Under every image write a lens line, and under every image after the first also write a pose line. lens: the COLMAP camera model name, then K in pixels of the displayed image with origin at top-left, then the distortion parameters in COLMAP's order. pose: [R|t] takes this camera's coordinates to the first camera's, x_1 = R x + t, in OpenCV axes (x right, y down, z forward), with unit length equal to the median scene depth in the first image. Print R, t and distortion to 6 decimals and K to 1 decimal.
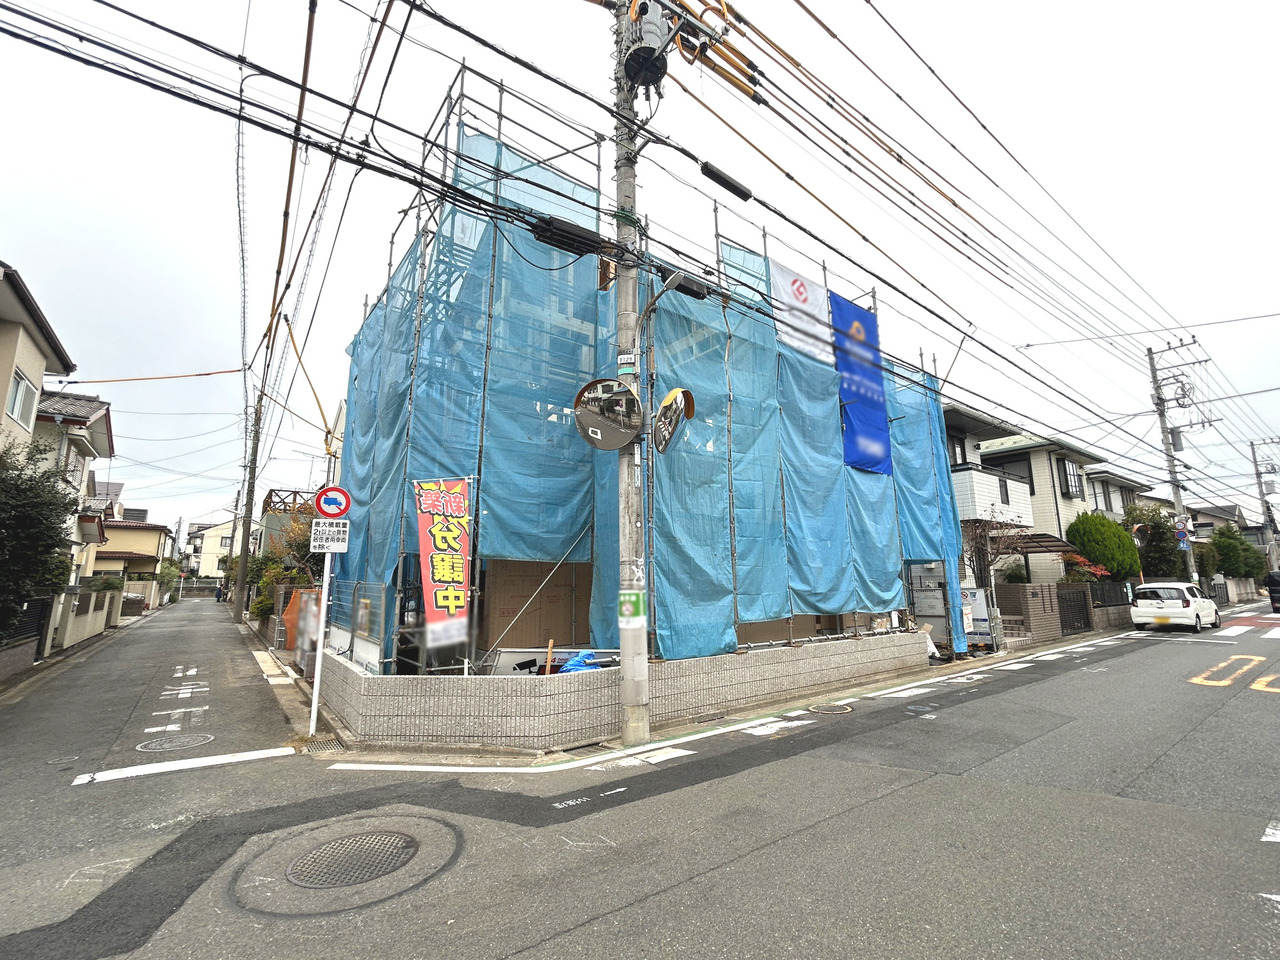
lens RADIAL K [[558.0, 0, 641.4], [0, 558.0, 476.1], [0, 0, 1]] dist [0.000818, 0.000451]
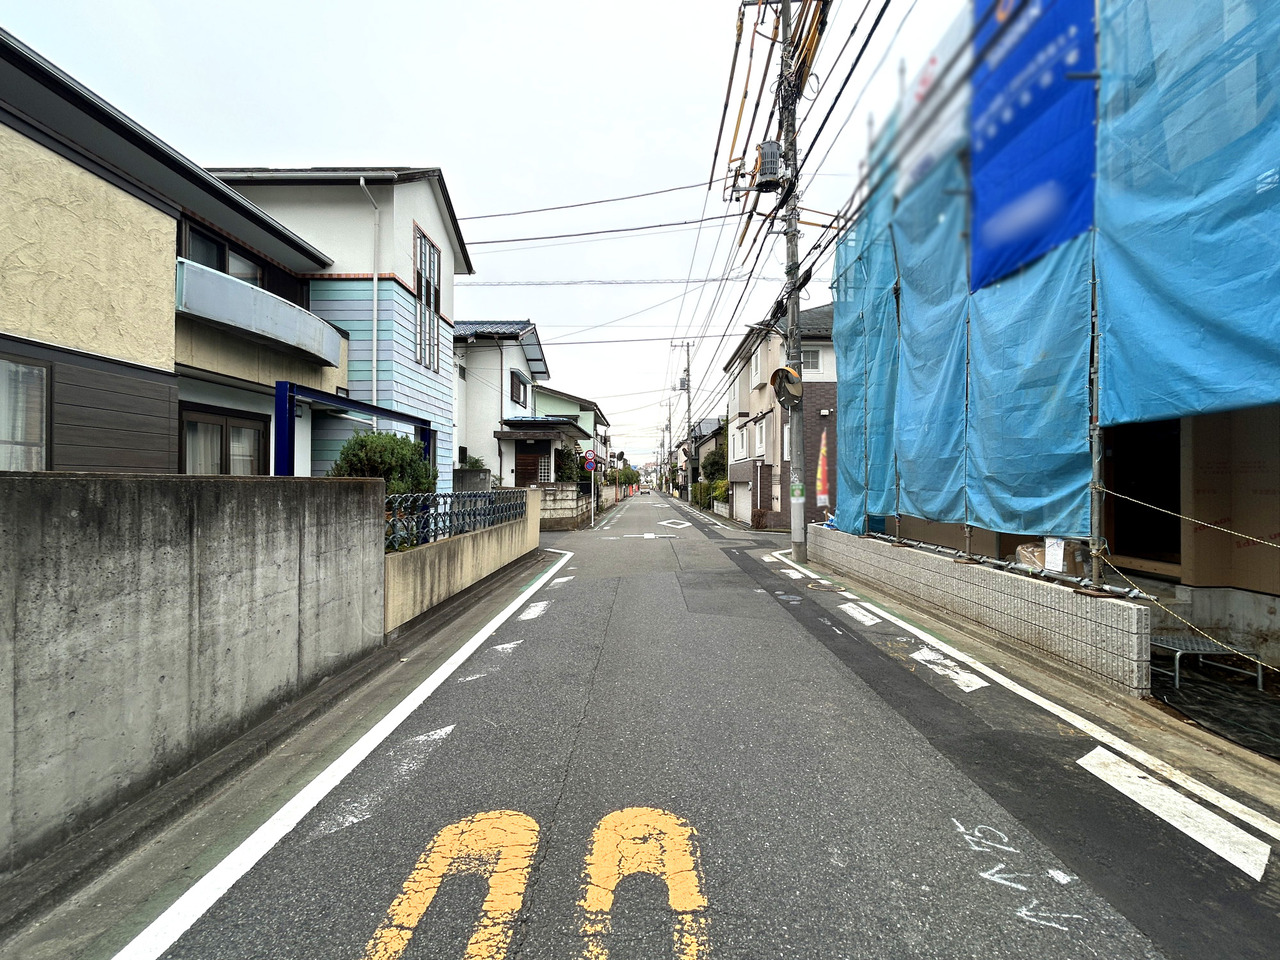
lens RADIAL K [[558.0, 0, 642.3], [0, 558.0, 481.2], [0, 0, 1]] dist [0.000818, 0.000451]
pose [[-0.611622, 0.002875, -0.791145, 1.478582], [0.146707, 0.983062, -0.109845, 0.272277], [0.777429, -0.183250, -0.601684, 1.436975]]
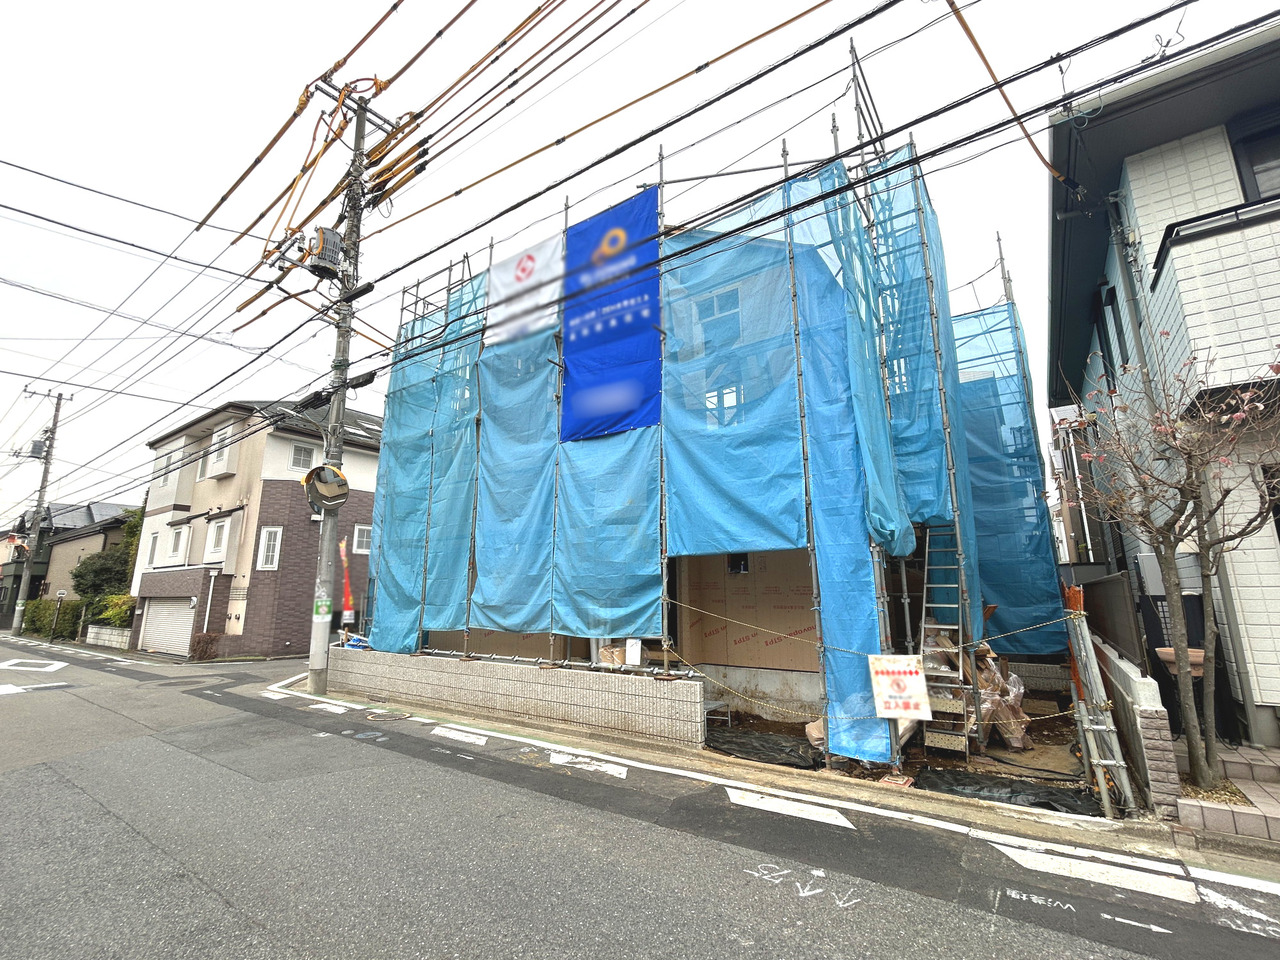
lens RADIAL K [[558.0, 0, 643.8], [0, 558.0, 478.0], [0, 0, 1]] dist [0.000818, 0.000451]
pose [[0.300070, -0.191190, -0.934561, 1.531589], [0.178413, 0.973669, -0.141905, 0.216803], [0.937084, -0.124156, 0.326279, 1.159532]]
